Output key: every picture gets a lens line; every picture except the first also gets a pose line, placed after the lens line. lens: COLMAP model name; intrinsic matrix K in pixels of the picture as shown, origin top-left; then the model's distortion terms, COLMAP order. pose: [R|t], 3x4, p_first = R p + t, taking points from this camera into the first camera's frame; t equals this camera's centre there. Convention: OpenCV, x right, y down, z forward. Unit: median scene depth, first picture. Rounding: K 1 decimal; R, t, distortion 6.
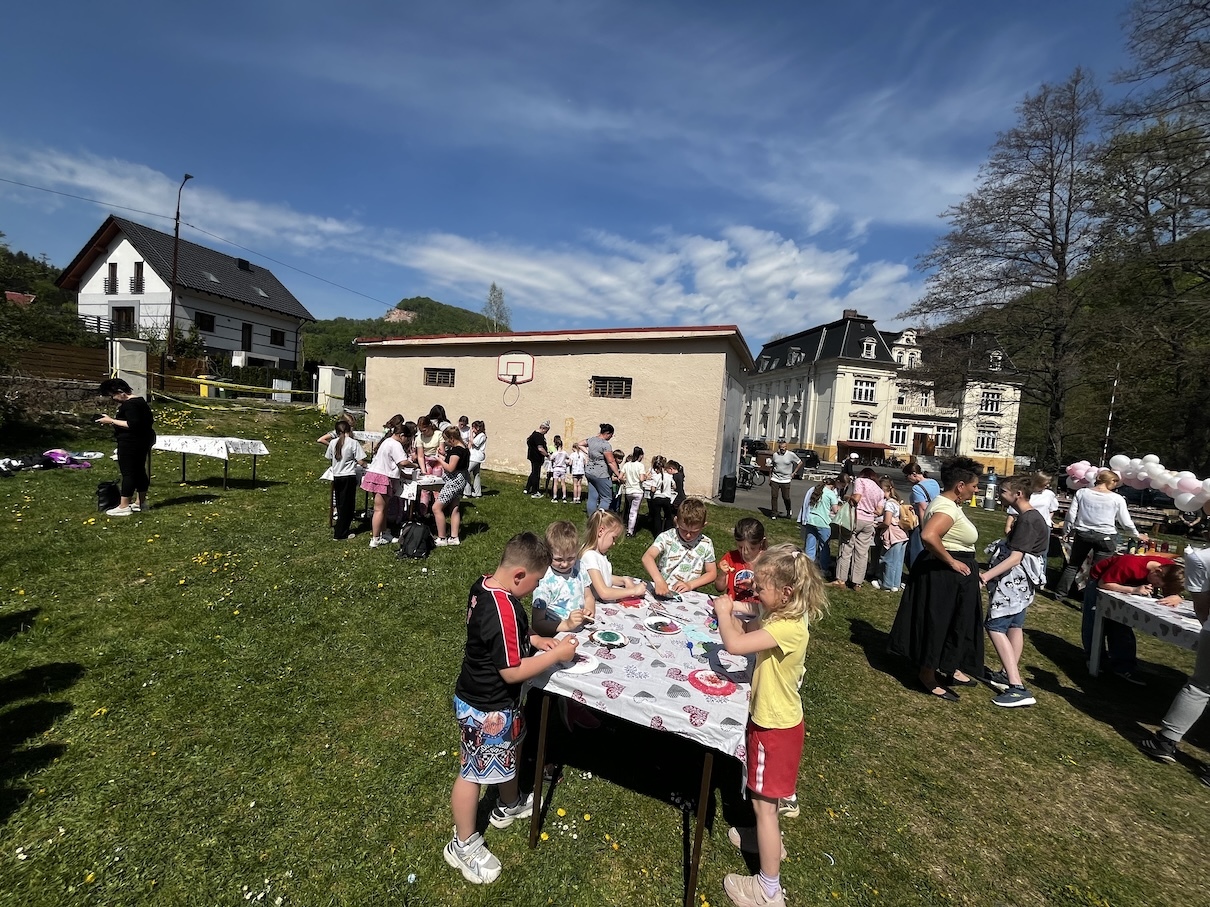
lens RADIAL K [[486.5, 0, 601.0], [0, 486.5, 456.6], [0, 0, 1]] dist [-0.004180, -0.000134]
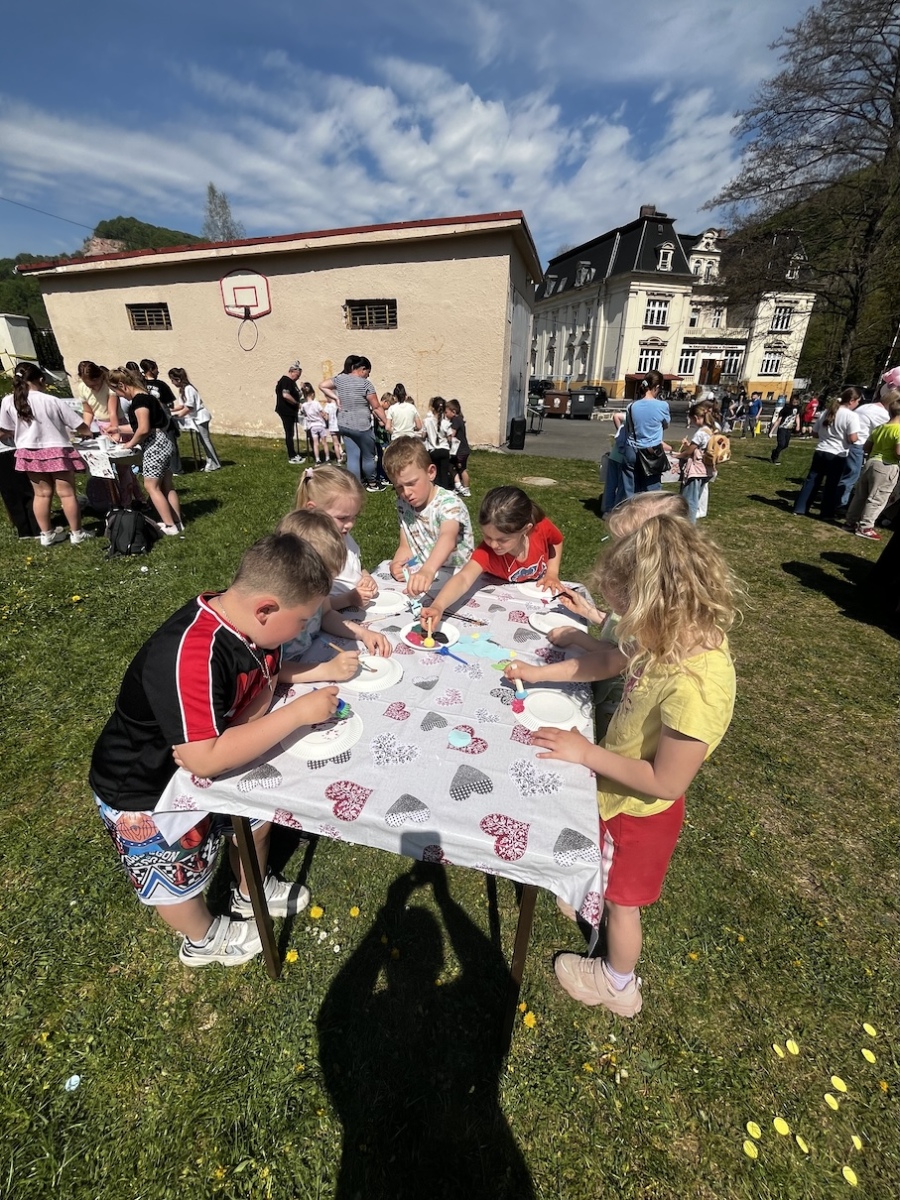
lens RADIAL K [[482.5, 0, 446.3], [0, 482.5, 597.9], [0, 0, 1]] dist [-0.004180, -0.000134]
pose [[0.988738, -0.118876, 0.090911, 0.009407], [0.078213, 0.928378, 0.363315, 0.008209], [-0.127589, -0.352113, 0.927220, 0.050360]]
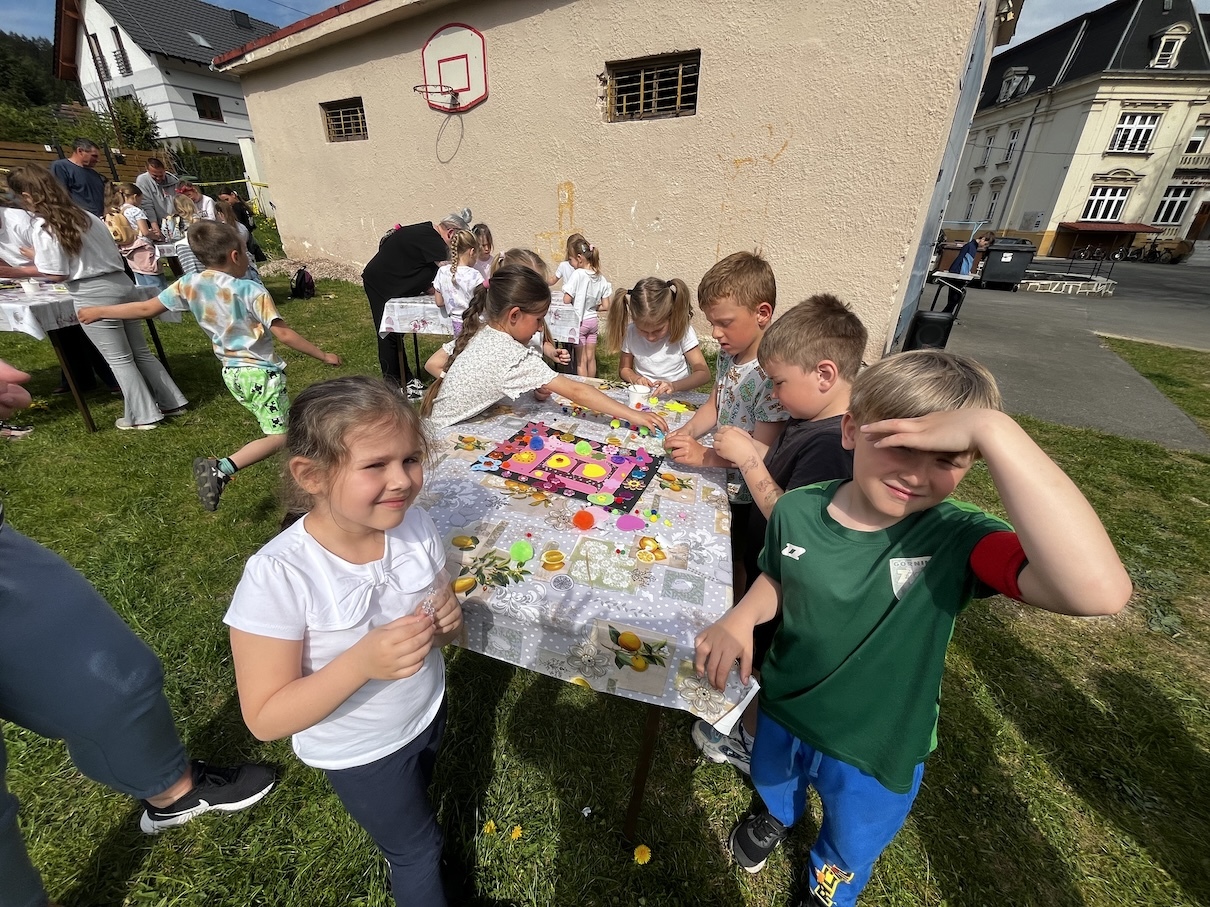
lens RADIAL K [[486.5, 0, 597.6], [0, 486.5, 459.2], [0, 0, 1]] dist [-0.004180, -0.000134]
pose [[0.975094, 0.044660, -0.217249, 0.051426], [0.039718, 0.928524, 0.369142, -0.002430], [0.218207, -0.368577, 0.903624, 0.317918]]
